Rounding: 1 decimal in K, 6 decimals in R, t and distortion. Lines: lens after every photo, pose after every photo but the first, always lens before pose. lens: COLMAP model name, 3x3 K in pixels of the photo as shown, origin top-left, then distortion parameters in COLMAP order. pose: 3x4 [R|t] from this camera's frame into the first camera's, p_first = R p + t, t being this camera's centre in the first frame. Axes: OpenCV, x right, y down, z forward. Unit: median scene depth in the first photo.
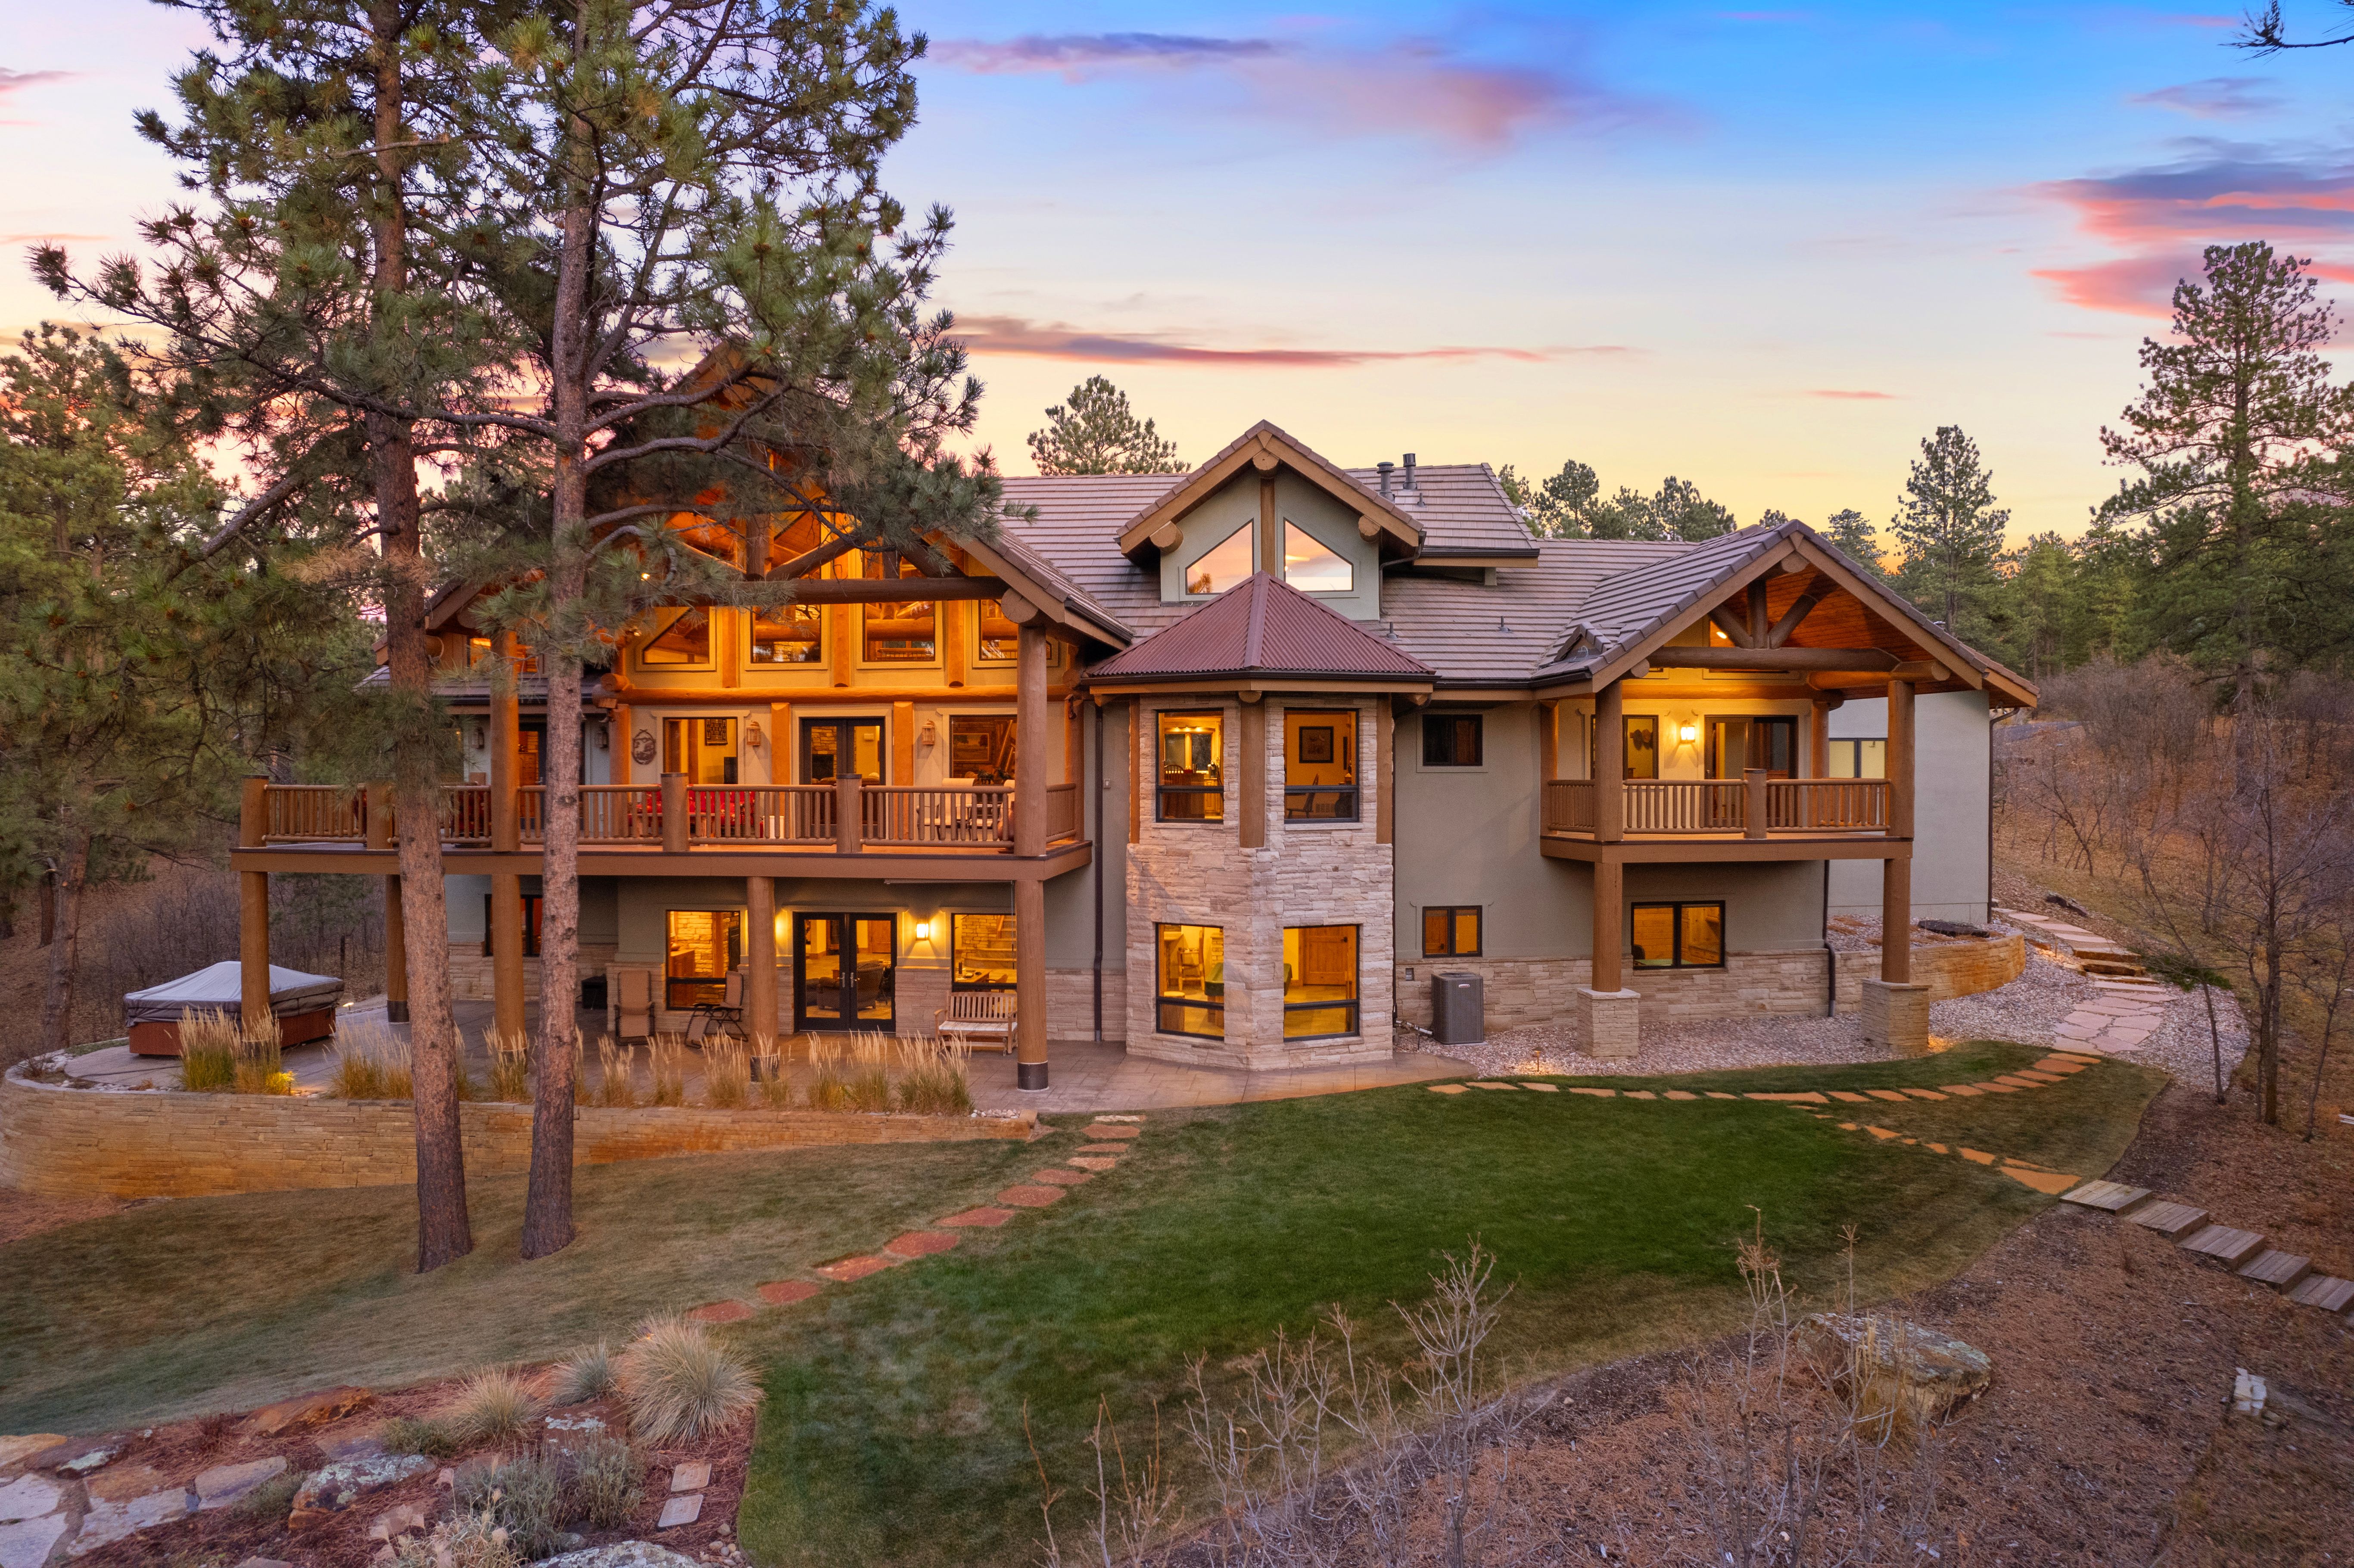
lens RADIAL K [[1517.6, 0, 1172.4], [0, 1517.6, 787.9], [0, 0, 1]] dist [-0.083104, 0.078349]
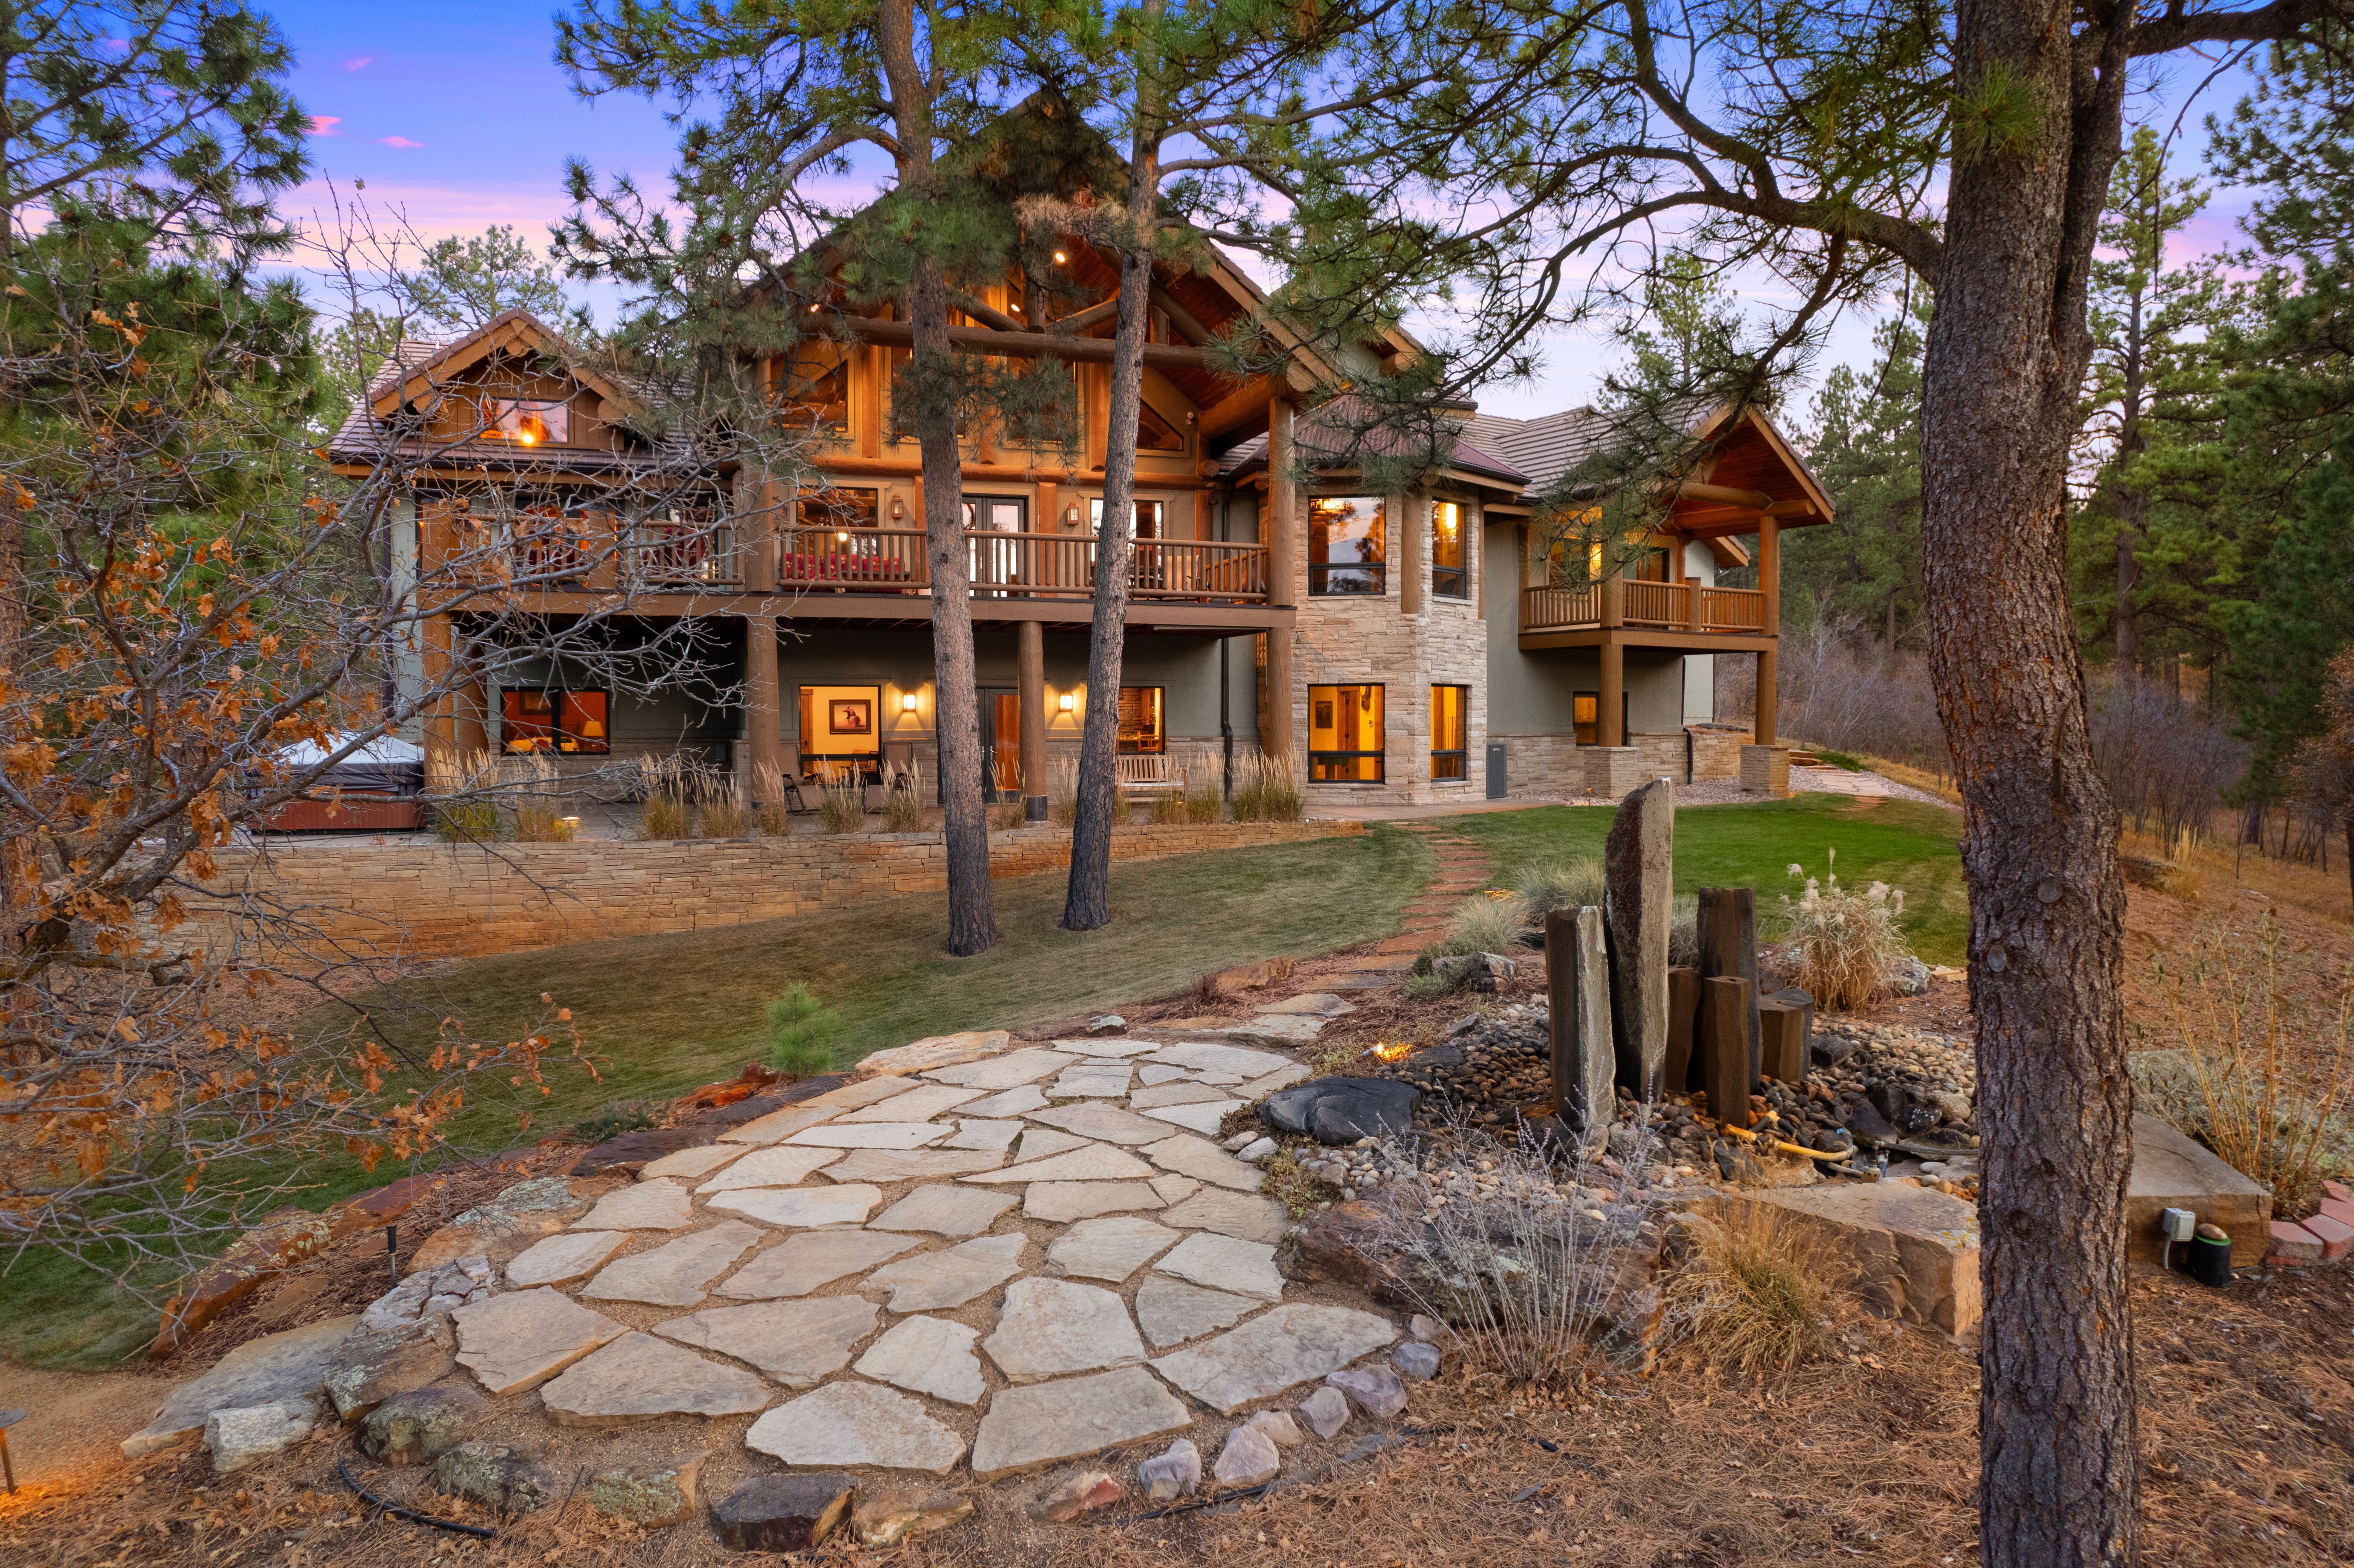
lens RADIAL K [[1517.6, 0, 1172.4], [0, 1517.6, 787.9], [0, 0, 1]] dist [-0.083104, 0.078349]
pose [[0.902229, -0.016208, 0.430952, -0.601420], [0.005945, 0.999666, 0.025151, 0.138979], [-0.431215, -0.020129, 0.902024, 0.023290]]
